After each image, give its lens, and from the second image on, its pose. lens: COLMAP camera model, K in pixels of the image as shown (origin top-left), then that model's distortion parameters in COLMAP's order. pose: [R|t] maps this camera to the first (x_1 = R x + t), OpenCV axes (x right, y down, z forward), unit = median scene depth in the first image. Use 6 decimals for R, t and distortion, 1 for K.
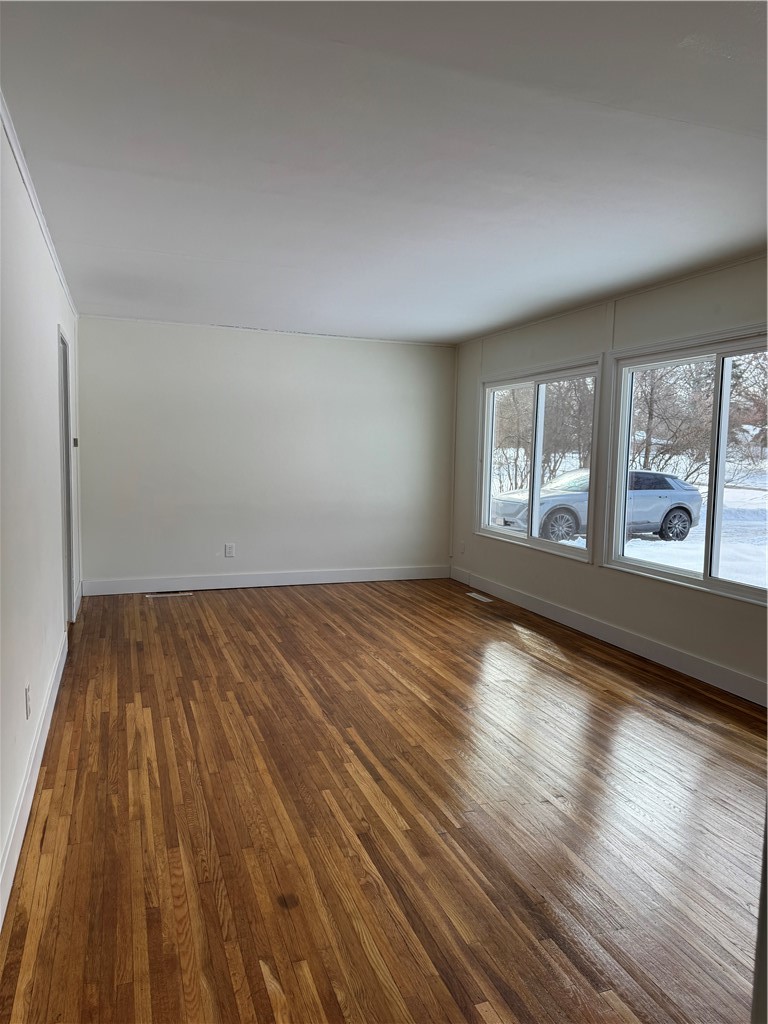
lens RADIAL K [[716.1, 0, 383.7], [0, 716.1, 511.5], [0, 0, 1]] dist [0.055990, -0.017822]
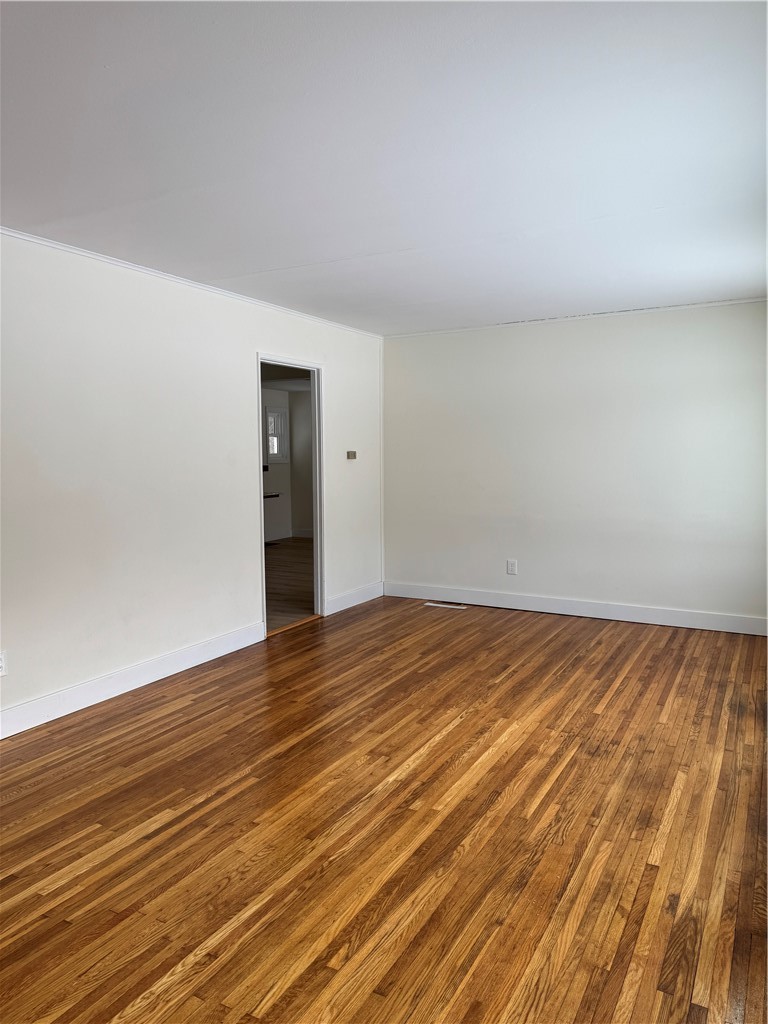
lens RADIAL K [[716.1, 0, 381.5], [0, 716.1, 513.0], [0, 0, 1]] dist [0.055990, -0.017822]
pose [[0.643976, 0.043931, -0.763783, 0.595389], [-0.039943, 0.998919, 0.023778, -0.046041], [0.764002, 0.015195, 0.645035, 0.438852]]
